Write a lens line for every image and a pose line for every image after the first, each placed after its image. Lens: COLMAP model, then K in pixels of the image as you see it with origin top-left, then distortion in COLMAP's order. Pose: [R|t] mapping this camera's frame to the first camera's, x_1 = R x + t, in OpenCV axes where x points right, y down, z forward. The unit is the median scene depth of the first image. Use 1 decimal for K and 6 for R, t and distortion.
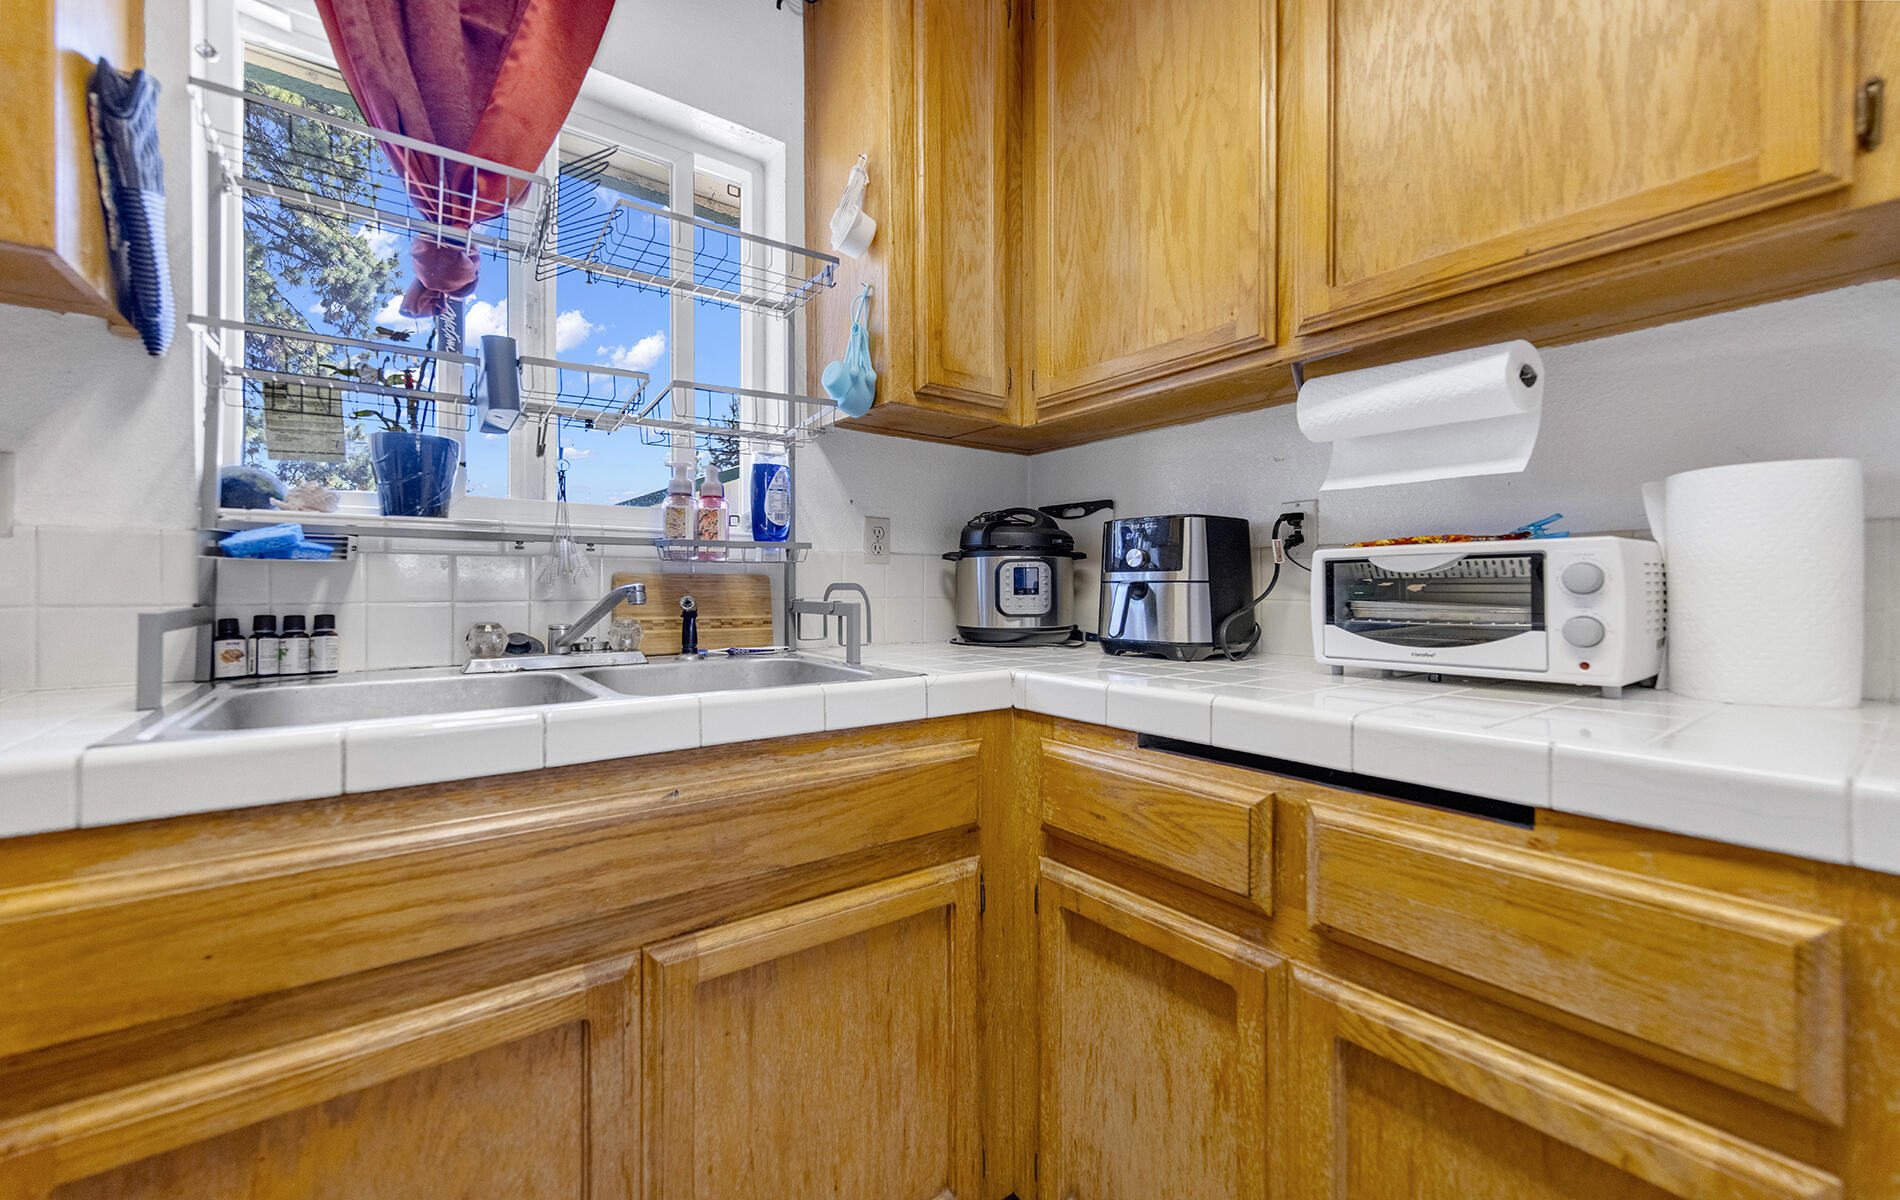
lens RADIAL K [[749.9, 0, 947.7], [0, 749.9, 588.1], [0, 0, 1]] dist [0.003491, -0.000186]
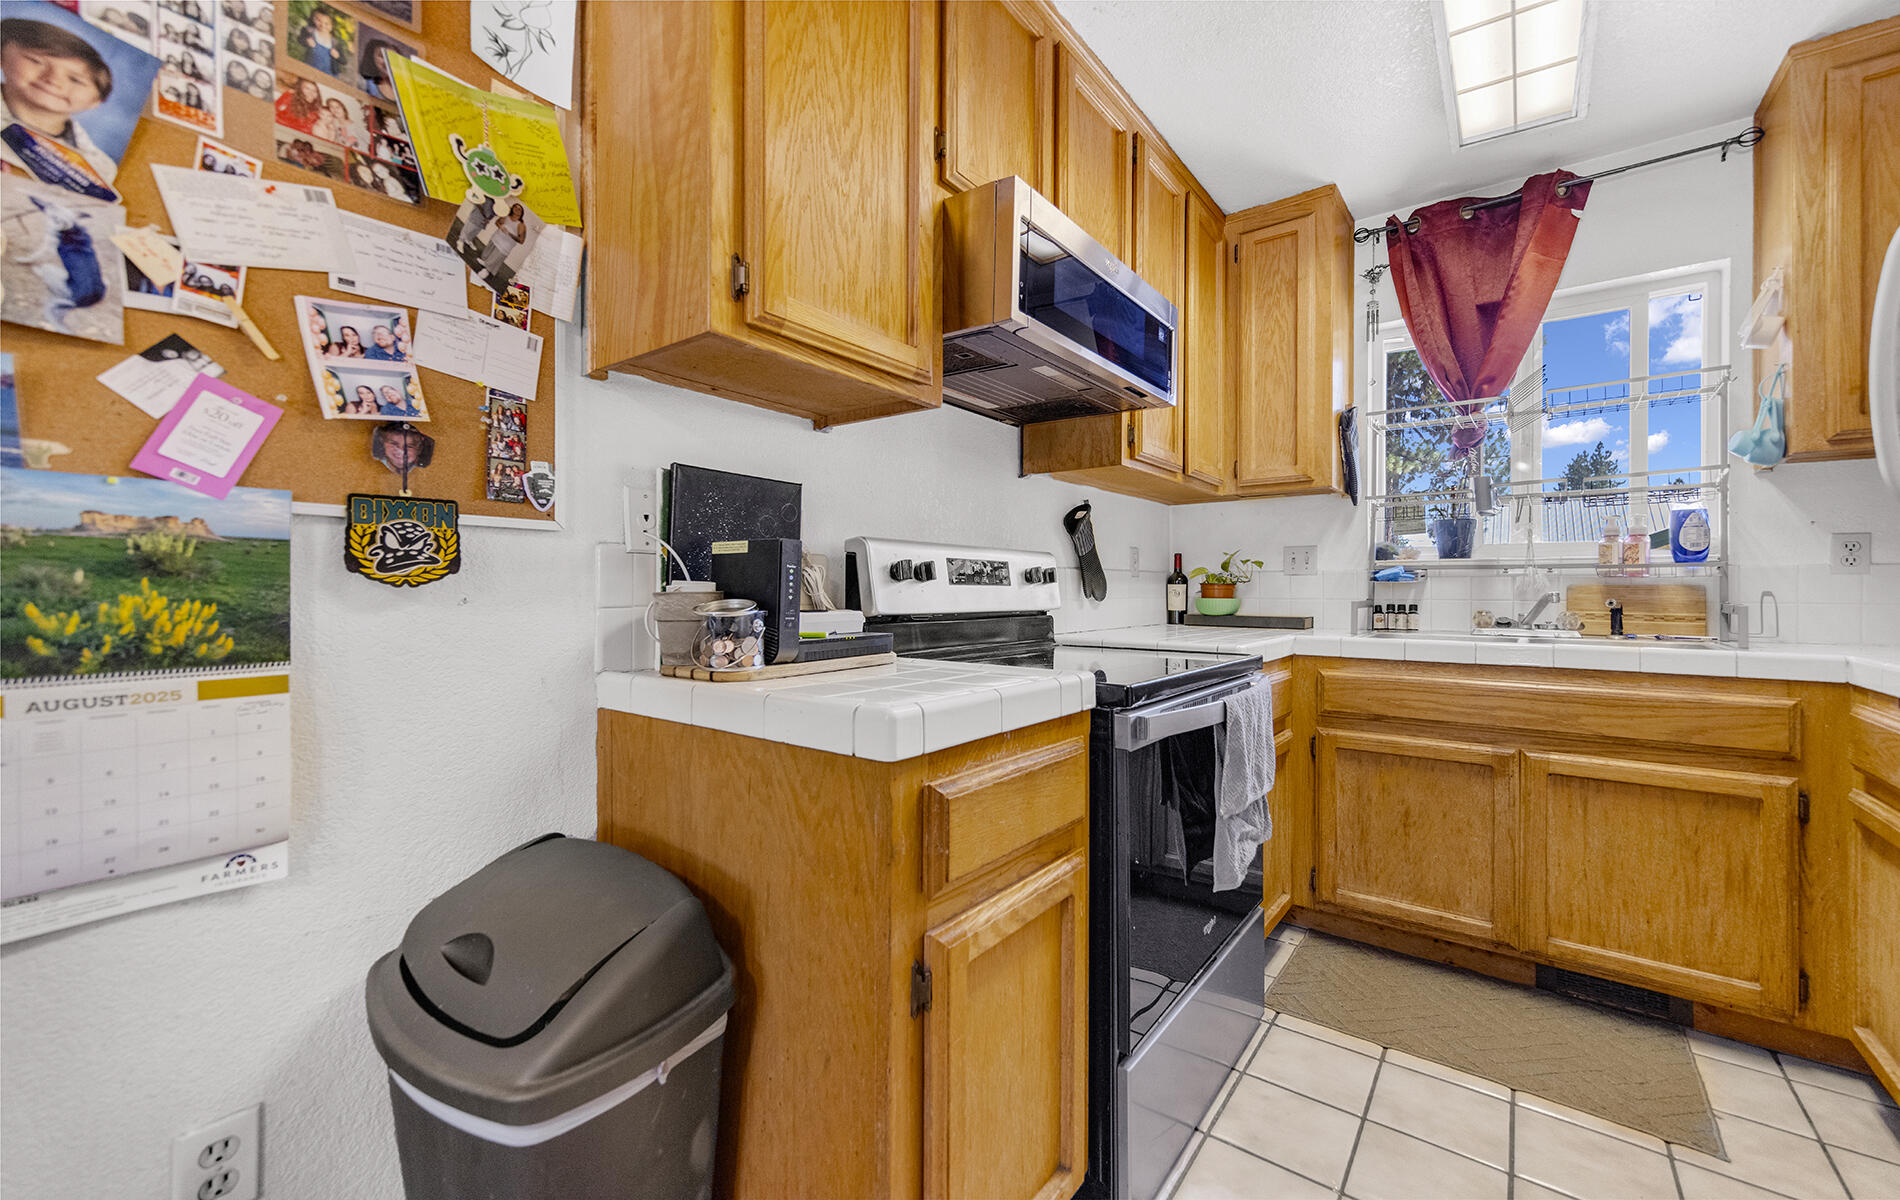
lens RADIAL K [[749.9, 0, 948.8], [0, 749.9, 591.5], [0, 0, 1]] dist [0.003491, -0.000186]
pose [[0.268059, 0.003446, -0.963396, 1.044249], [-0.002228, 0.999993, 0.002958, -0.008925], [0.963400, 0.001353, 0.268064, -1.023952]]
